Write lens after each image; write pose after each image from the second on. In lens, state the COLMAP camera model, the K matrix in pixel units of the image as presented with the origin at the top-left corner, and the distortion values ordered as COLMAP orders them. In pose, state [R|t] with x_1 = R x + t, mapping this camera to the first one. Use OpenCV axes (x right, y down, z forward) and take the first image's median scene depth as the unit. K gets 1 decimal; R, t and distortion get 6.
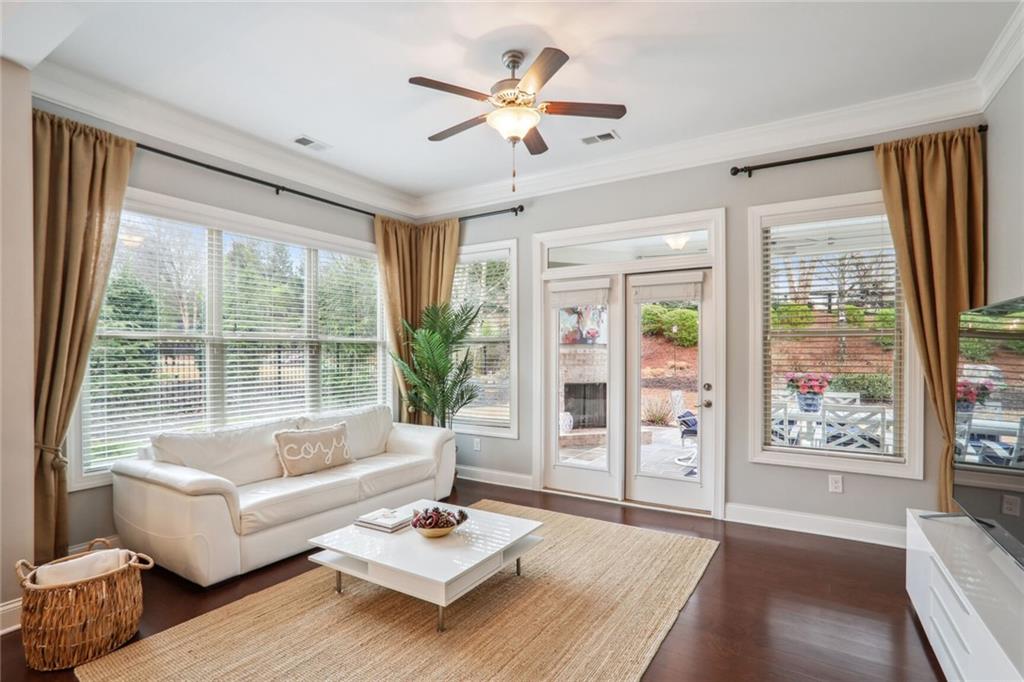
lens RADIAL K [[504.9, 0, 498.1], [0, 504.9, 360.3], [0, 0, 1]] dist [-0.048676, 0.025309]
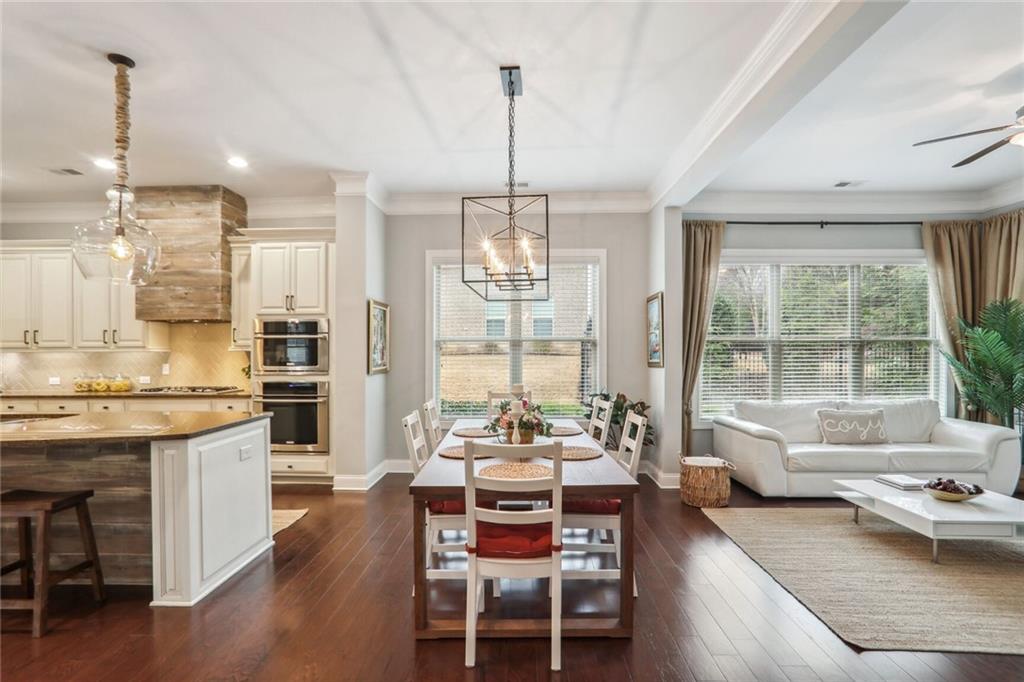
lens RADIAL K [[504.9, 0, 508.3], [0, 504.9, 347.4], [0, 0, 1]] dist [-0.048676, 0.025309]
pose [[0.522930, -0.004281, -0.852365, 0.240277], [-0.013503, 0.999820, -0.013305, 0.005485], [0.852269, 0.018468, 0.522778, -0.382692]]
